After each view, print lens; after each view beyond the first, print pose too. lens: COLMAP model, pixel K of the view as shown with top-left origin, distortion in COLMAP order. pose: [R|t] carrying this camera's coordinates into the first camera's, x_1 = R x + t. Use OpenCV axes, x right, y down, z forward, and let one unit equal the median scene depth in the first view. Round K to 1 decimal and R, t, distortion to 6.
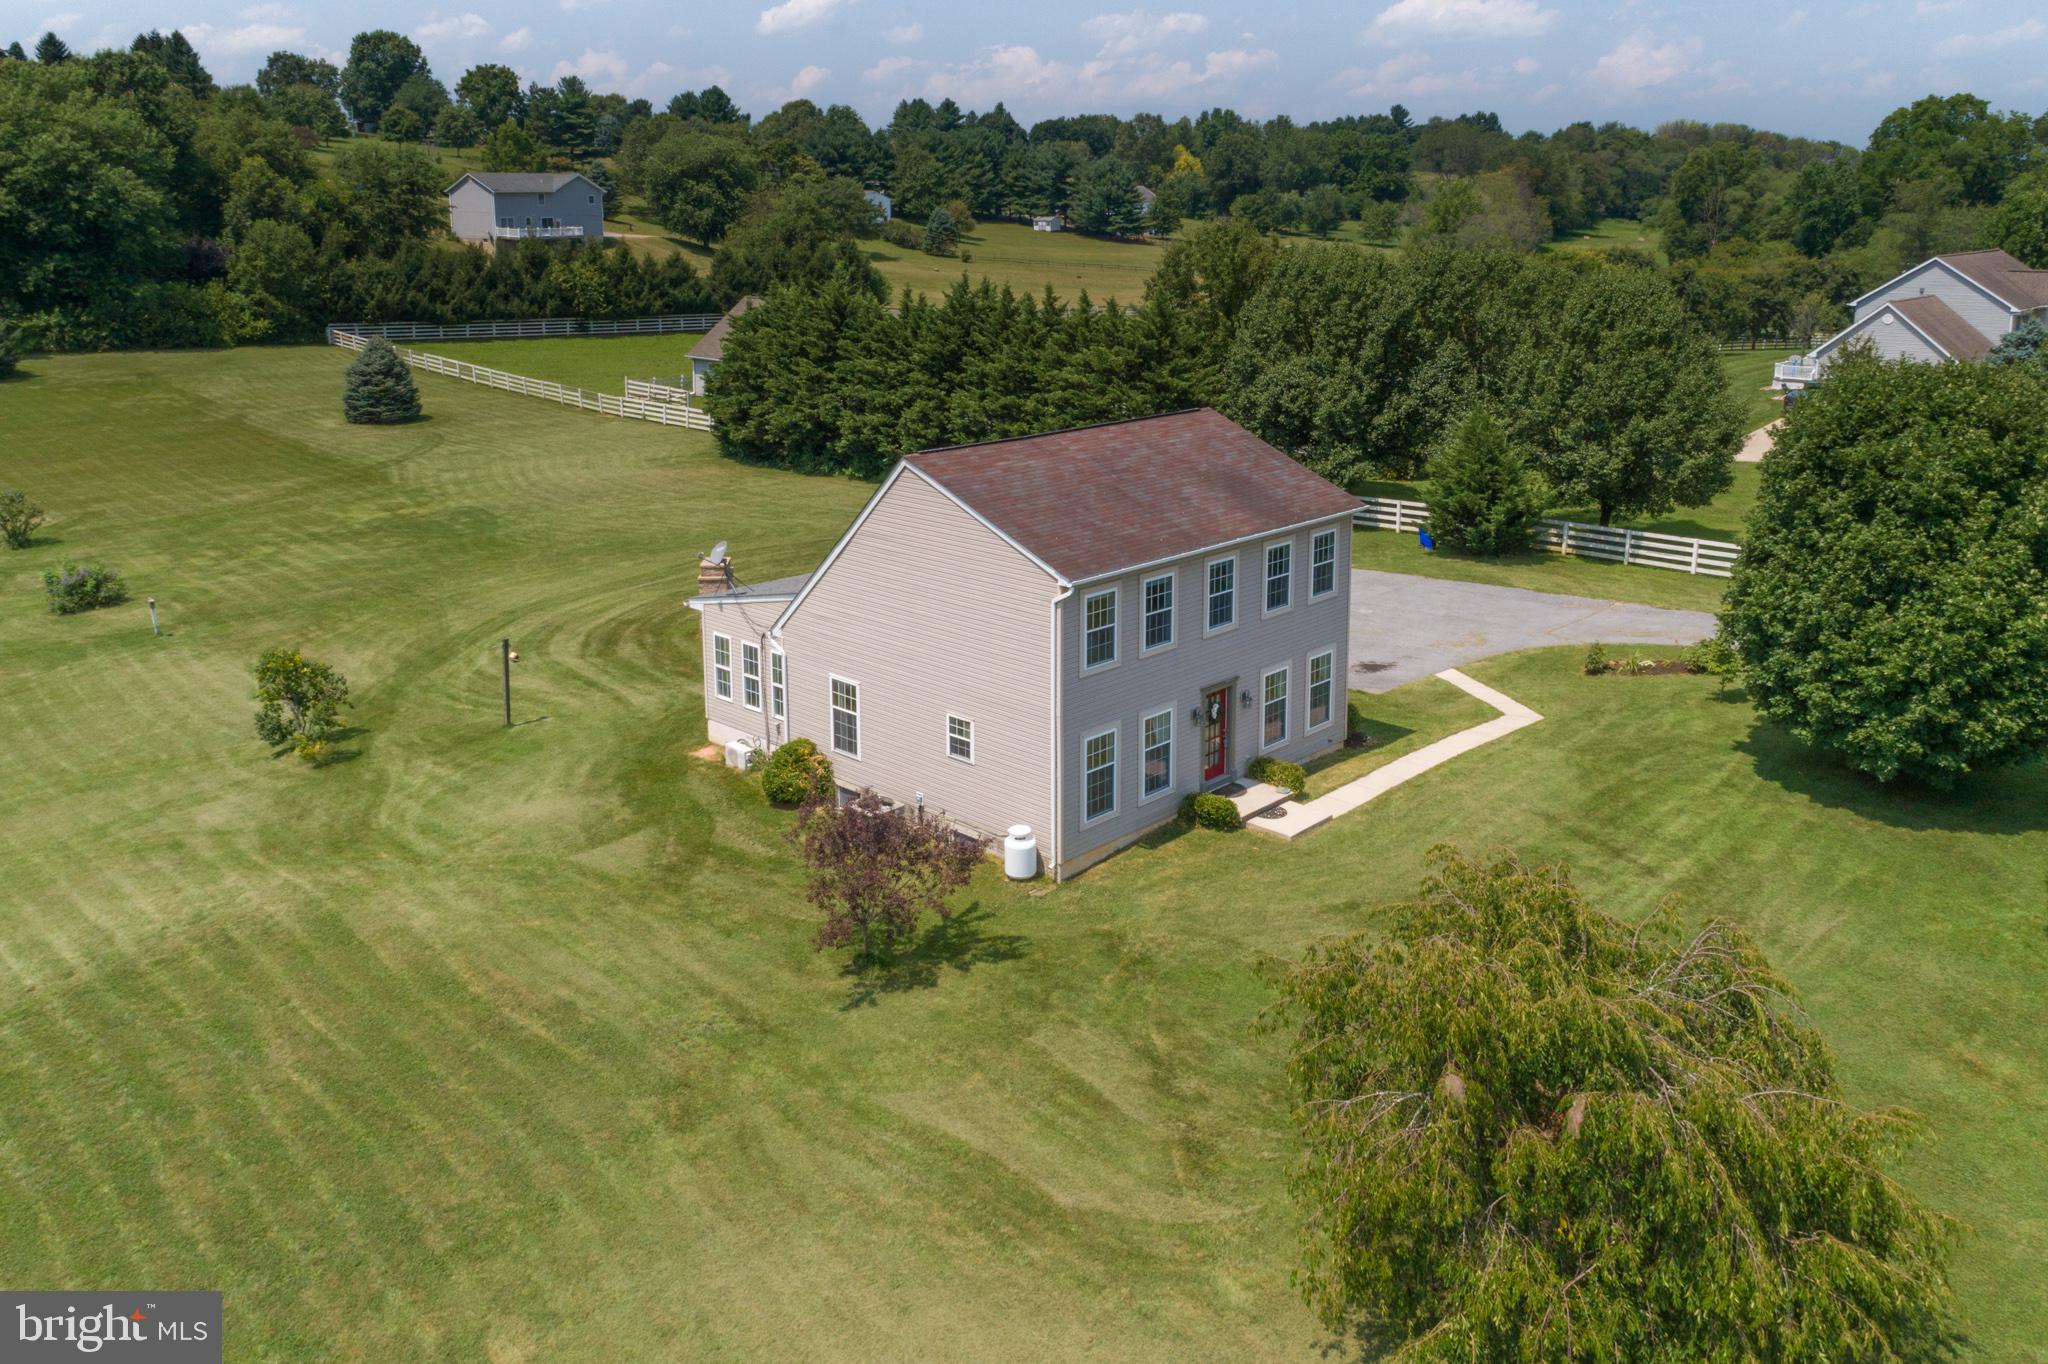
lens RADIAL K [[1534.2, 0, 1024.0], [0, 1534.2, 682.0], [0, 0, 1]] dist [0.020221, 0.007552]
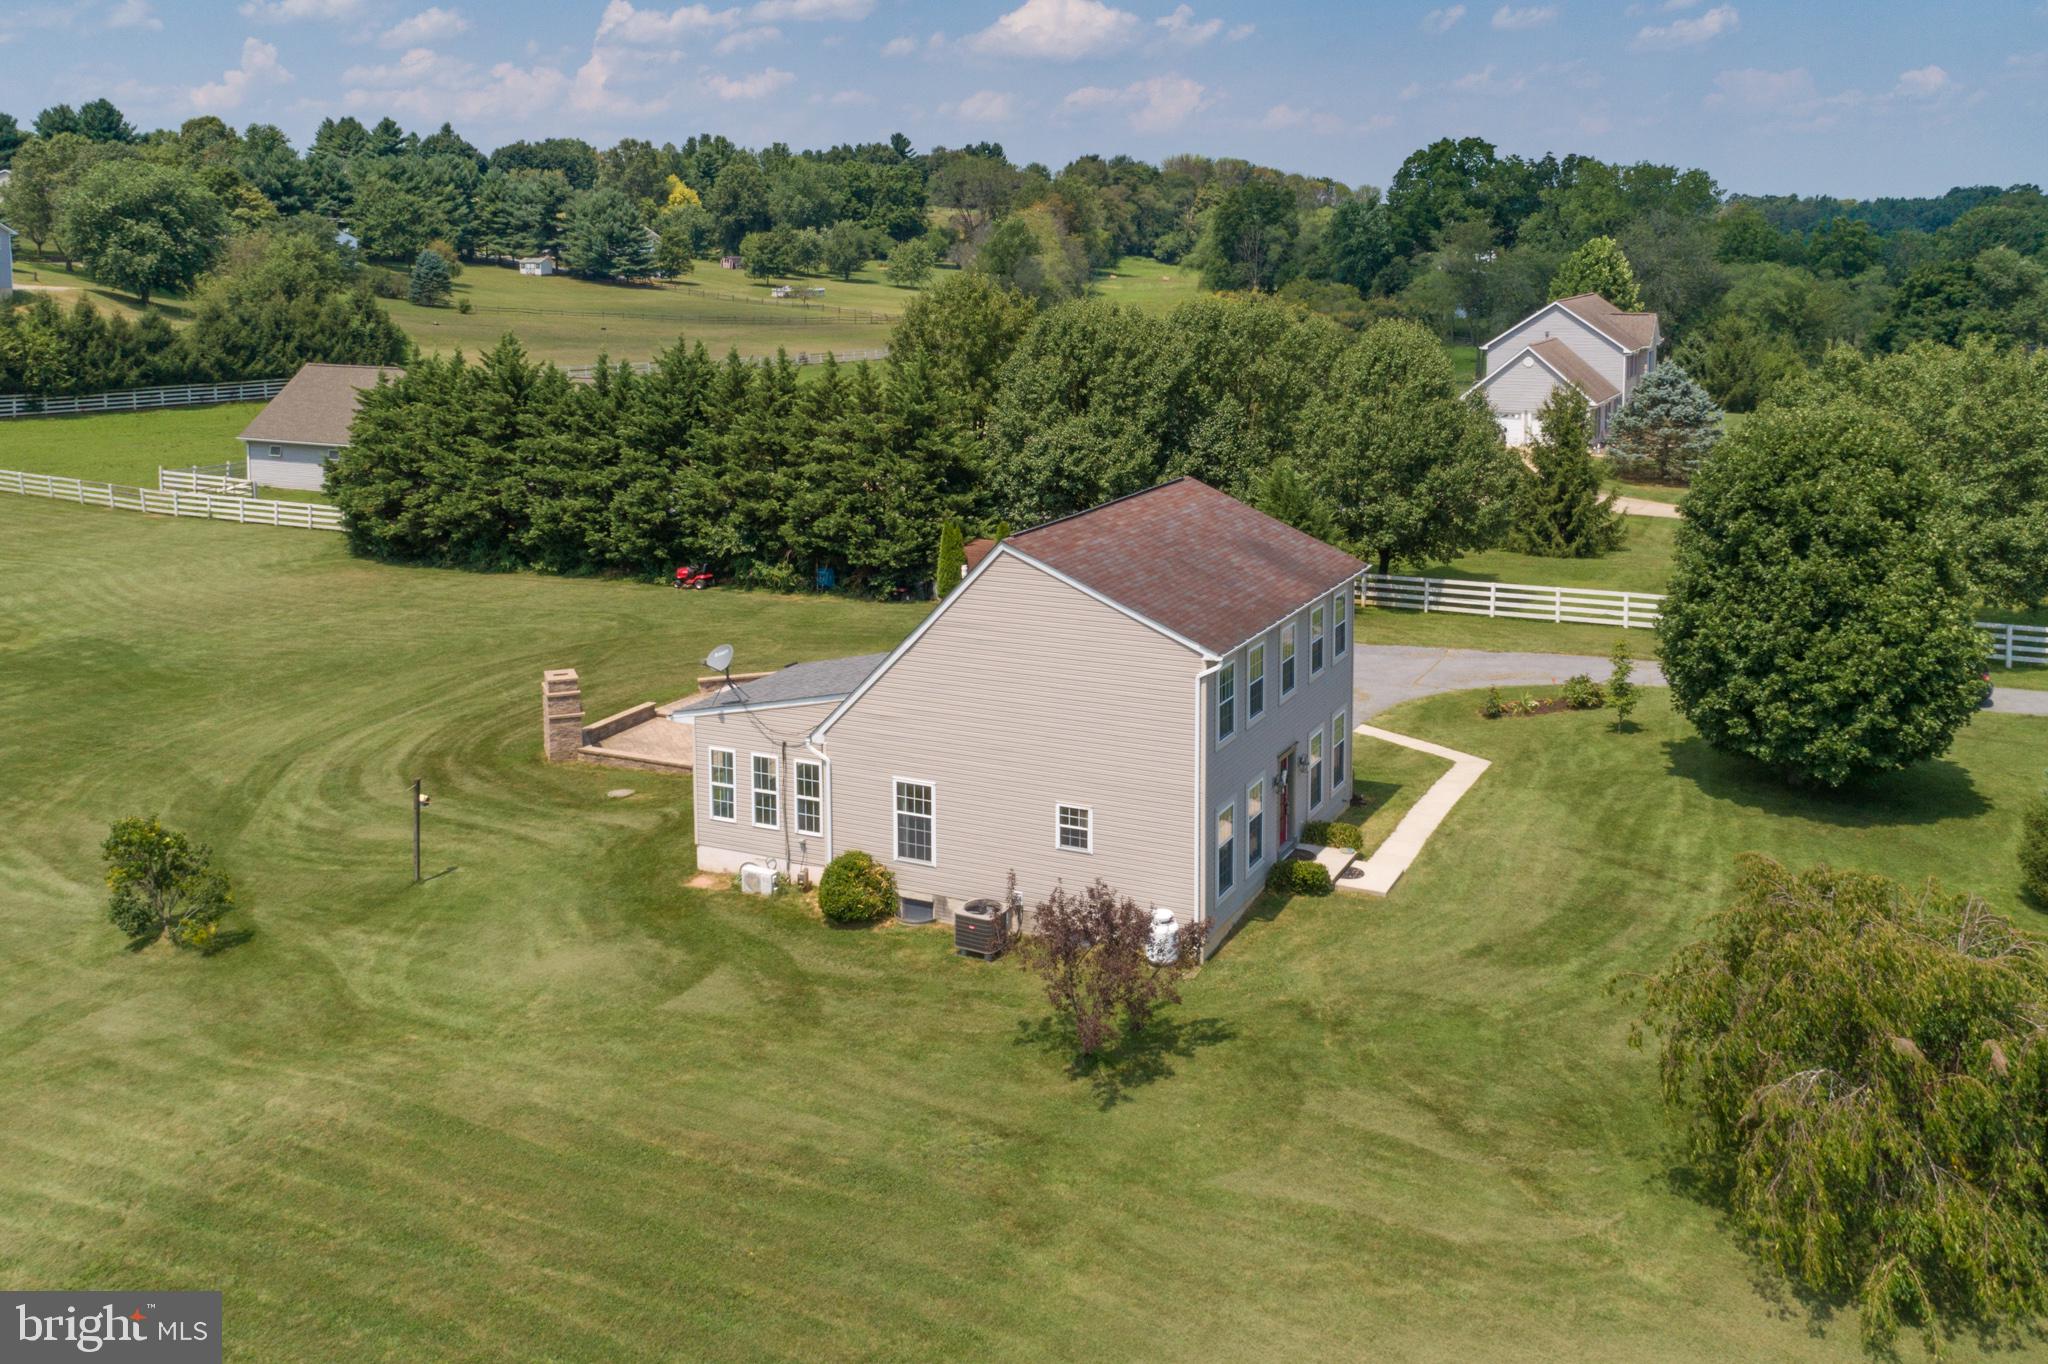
lens RADIAL K [[1792.3, 0, 1024.0], [0, 1792.3, 682.0], [0, 0, 1]] dist [0.004201, 0.052777]
pose [[0.953137, -0.076606, 0.292679, -0.206200], [0.093712, 0.994588, -0.044859, -0.003712], [-0.287658, 0.070184, 0.955158, -0.036370]]
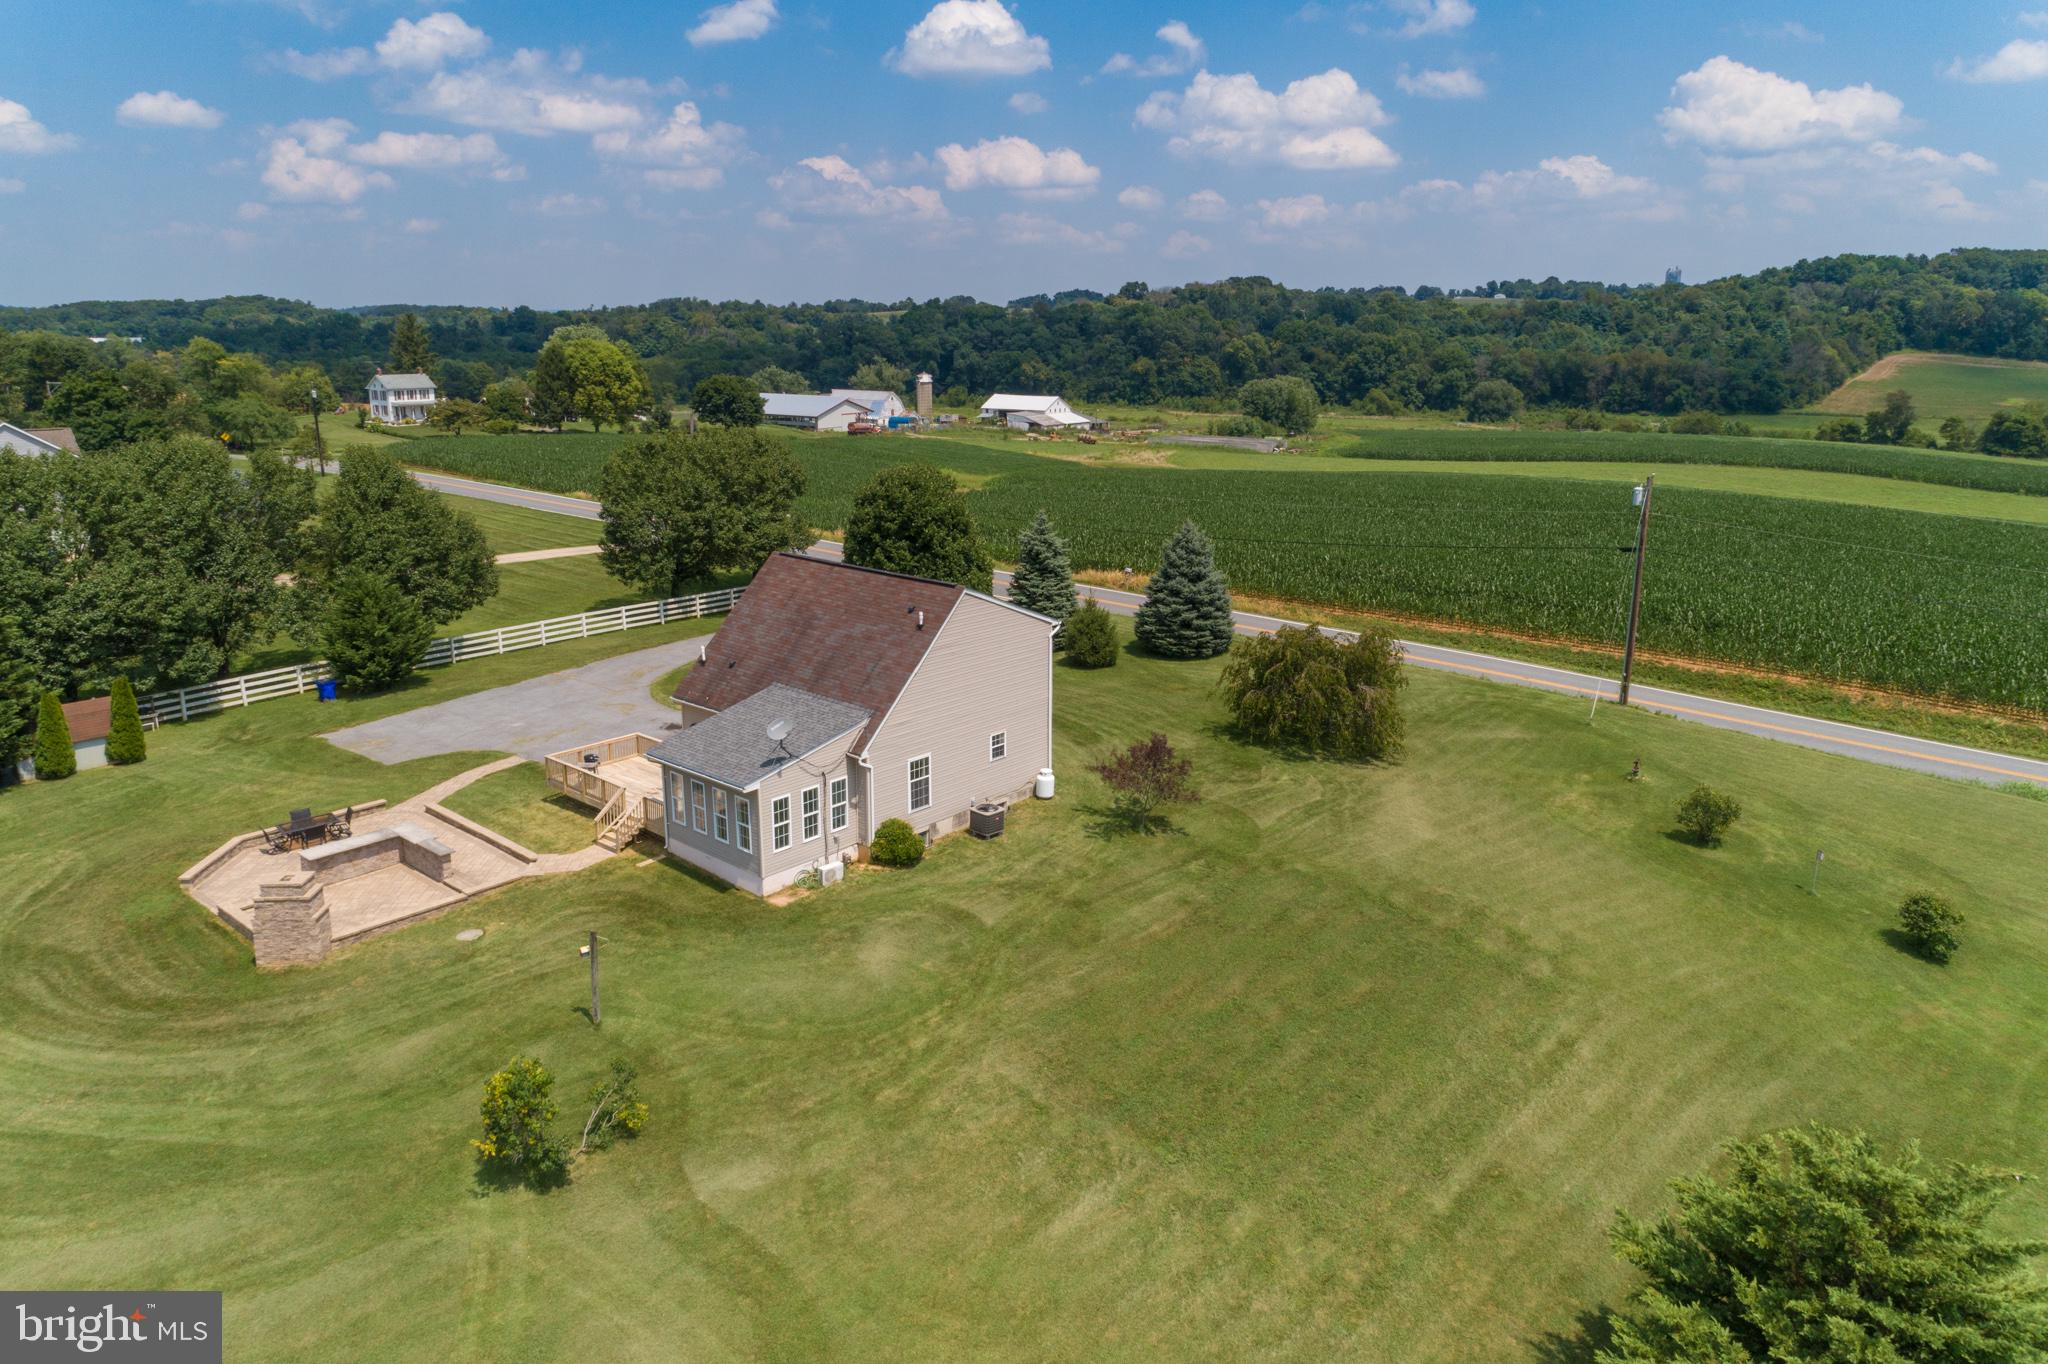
lens RADIAL K [[1412.2, 0, 1023.9], [0, 1412.2, 633.2], [0, 0, 1]] dist [0.002139, 0.002431]
pose [[-0.035142, -0.219257, 0.975034, -0.788394], [0.301535, 0.927842, 0.219512, -0.211219], [-0.952807, 0.301721, 0.033507, 0.461695]]
